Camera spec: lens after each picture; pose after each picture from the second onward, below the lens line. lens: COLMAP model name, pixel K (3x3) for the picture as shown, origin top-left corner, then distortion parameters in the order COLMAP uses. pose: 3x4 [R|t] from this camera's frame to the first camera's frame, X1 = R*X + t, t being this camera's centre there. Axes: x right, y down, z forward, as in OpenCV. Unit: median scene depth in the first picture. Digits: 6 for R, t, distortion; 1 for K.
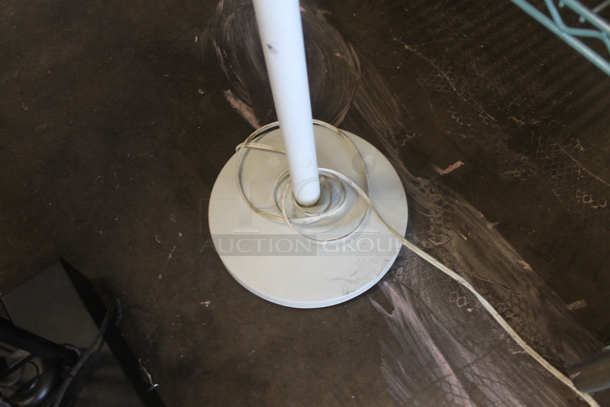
lens RADIAL K [[511.6, 0, 305.4], [0, 511.6, 205.8], [0, 0, 1]] dist [-0.160918, 0.126529]
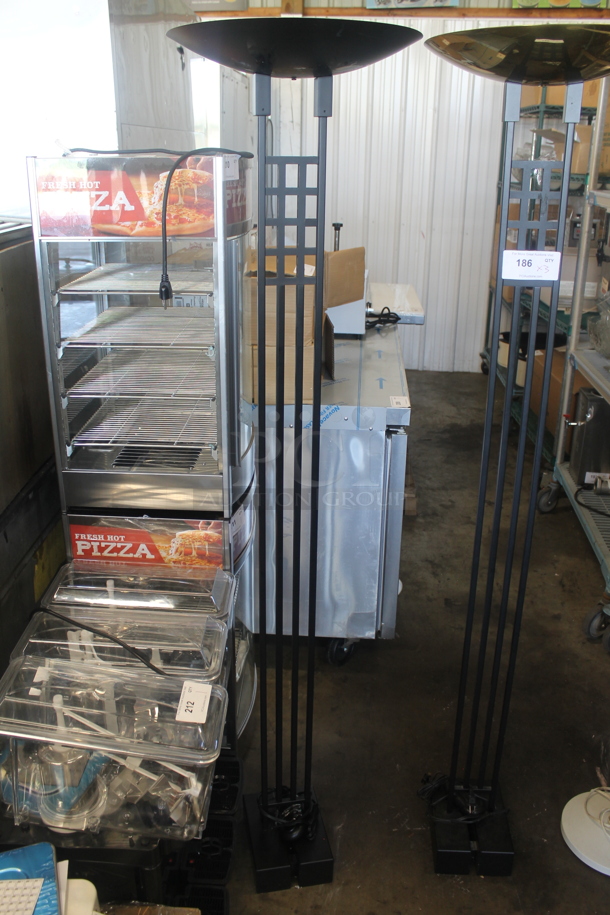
lens RADIAL K [[767.3, 0, 298.6], [0, 767.3, 455.1], [0, 0, 1]] dist [-0.160918, 0.126529]
pose [[0.743034, 0.282046, -0.606919, 0.411456], [-0.612104, 0.653081, -0.445885, 1.076267], [0.270607, 0.702805, 0.657903, -2.237065]]
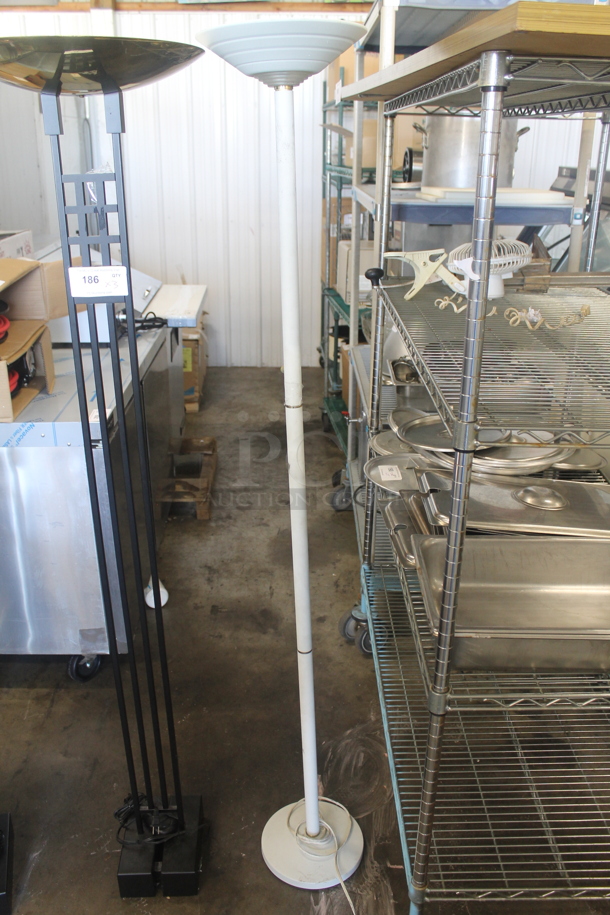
lens RADIAL K [[767.3, 0, 296.6], [0, 767.3, 454.7], [0, 0, 1]] dist [-0.160918, 0.126529]
pose [[0.814107, 0.250864, -0.523734, 1.087811], [-0.531766, 0.684456, -0.498744, 0.446350], [0.233356, 0.684535, 0.690621, -2.013986]]
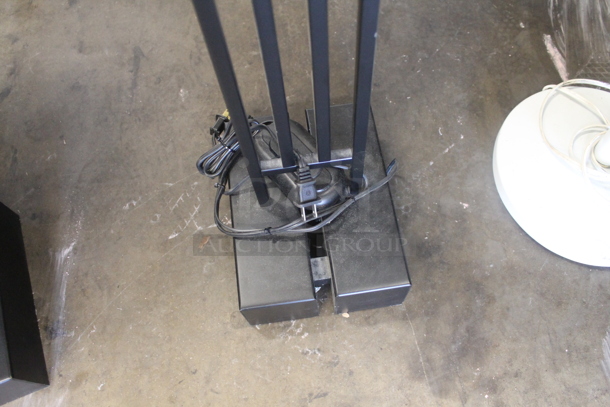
lens RADIAL K [[511.6, 0, 305.0], [0, 511.6, 204.2], [0, 0, 1]] dist [-0.160918, 0.126529]
pose [[0.862898, 0.458197, -0.213219, -0.253302], [-0.444860, 0.888851, 0.109742, 0.218160], [0.239803, 0.000156, 0.970821, -0.078603]]
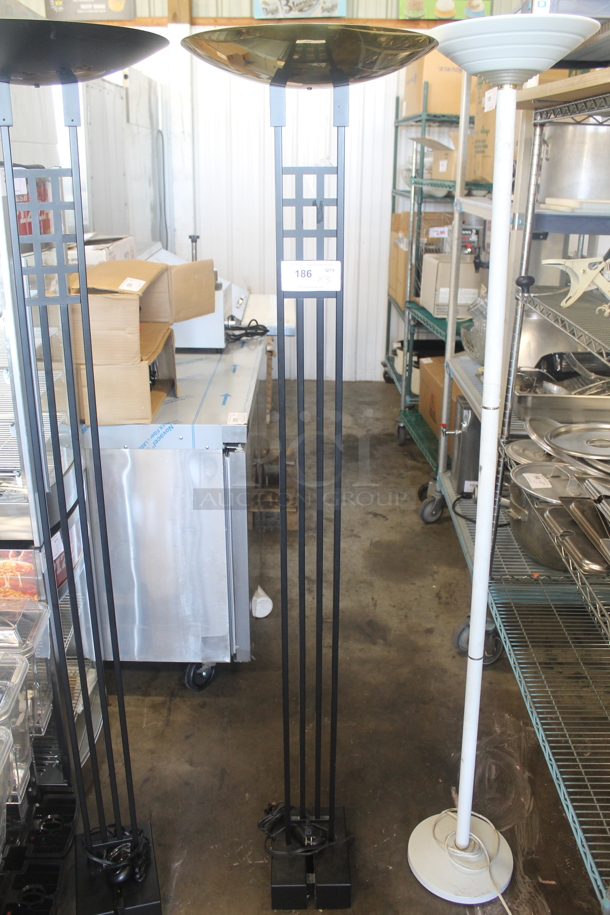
lens RADIAL K [[767.3, 0, 298.1], [0, 767.3, 454.9], [0, 0, 1]] dist [-0.160918, 0.126529]
pose [[0.796269, 0.251487, -0.550191, 0.675106], [-0.555464, 0.664197, -0.500302, 0.742318], [0.239616, 0.703986, 0.668571, -2.078324]]
